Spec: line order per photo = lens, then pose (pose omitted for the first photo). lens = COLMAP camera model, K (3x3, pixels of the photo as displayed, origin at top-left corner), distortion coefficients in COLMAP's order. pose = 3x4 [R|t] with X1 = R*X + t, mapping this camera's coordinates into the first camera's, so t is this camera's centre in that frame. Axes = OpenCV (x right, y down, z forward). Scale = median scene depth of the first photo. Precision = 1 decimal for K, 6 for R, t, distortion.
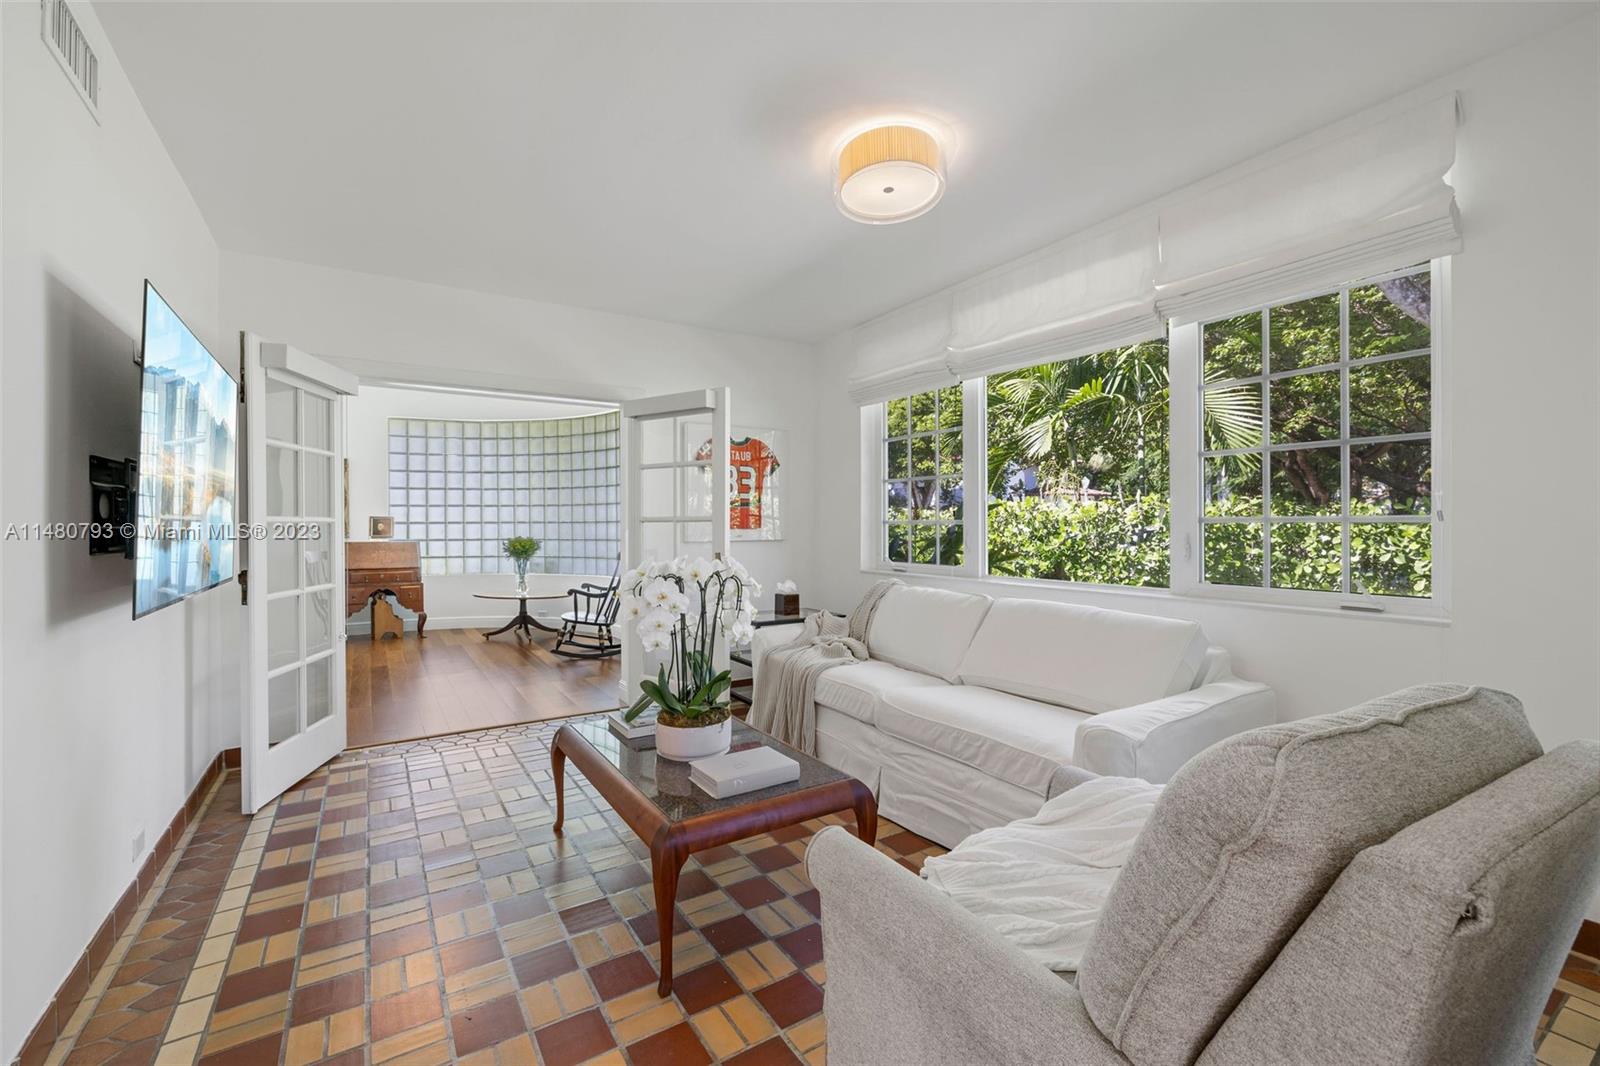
lens RADIAL K [[677.9, 0, 800.0], [0, 677.9, 533.0], [0, 0, 1]] dist [-0.001446, -0.000123]
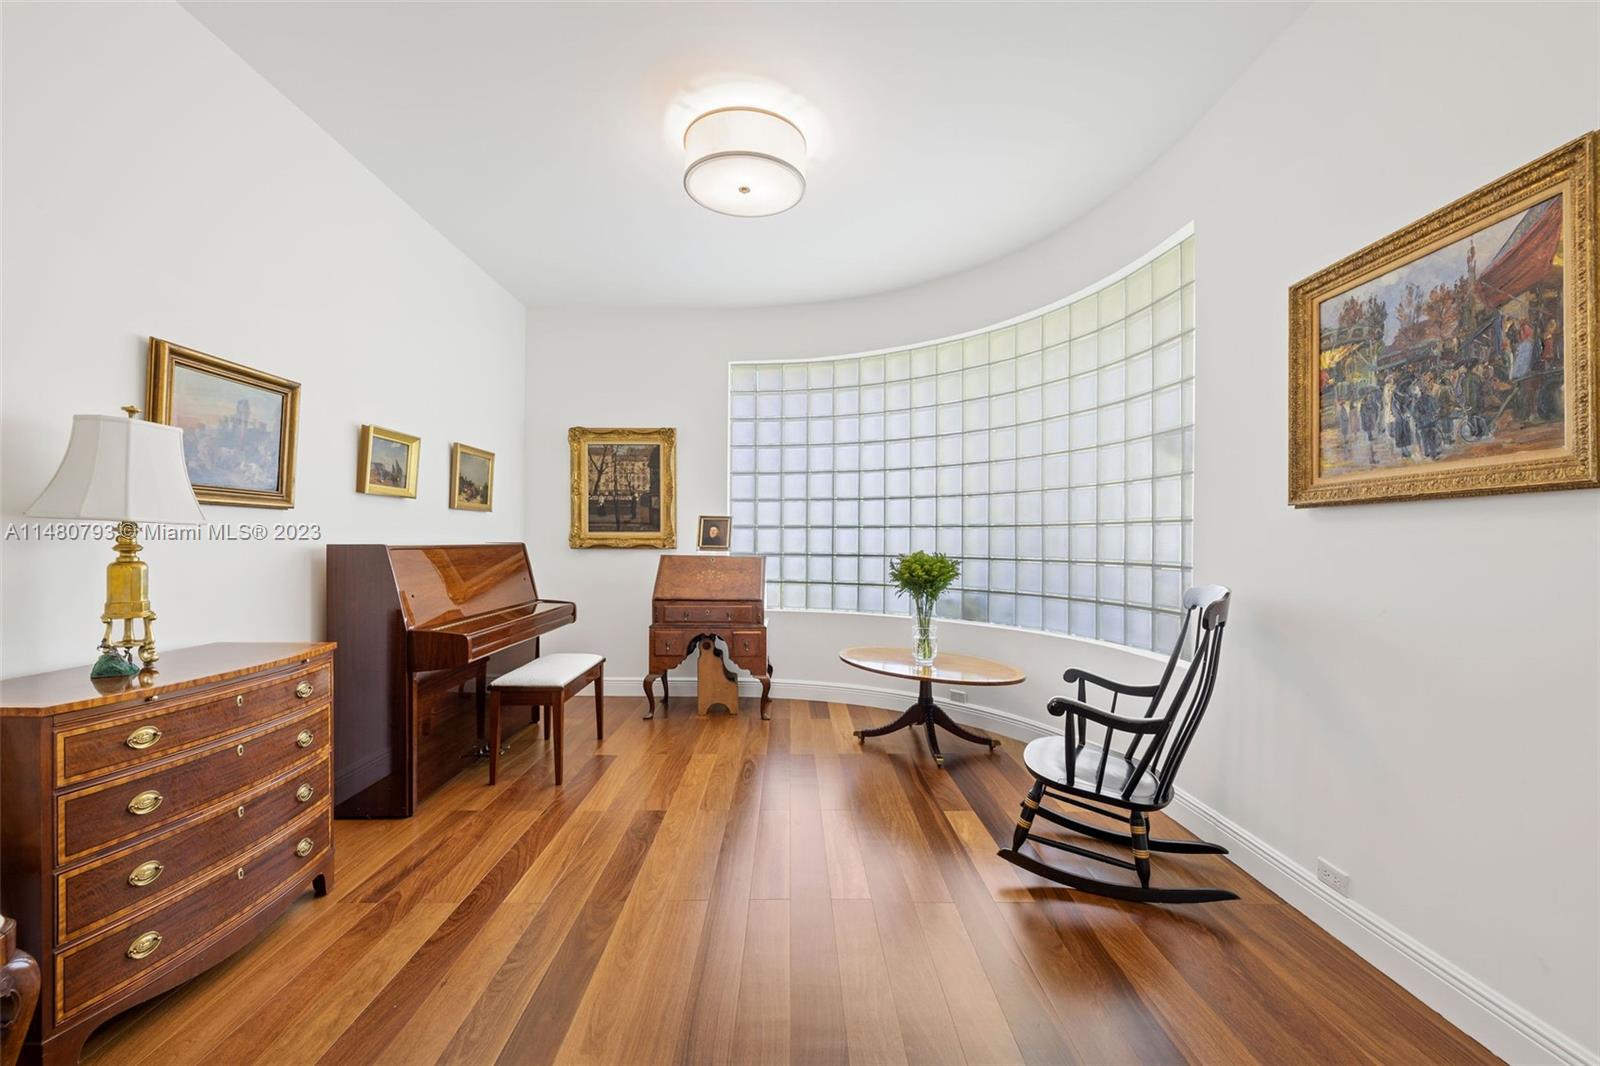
lens RADIAL K [[677.9, 0, 800.0], [0, 677.9, 533.0], [0, 0, 1]] dist [-0.001446, -0.000123]
pose [[0.848907, 0.002972, -0.528533, -0.212992], [-0.014035, 0.999758, -0.016921, 0.001164], [0.528355, 0.021783, 0.848744, 0.498931]]
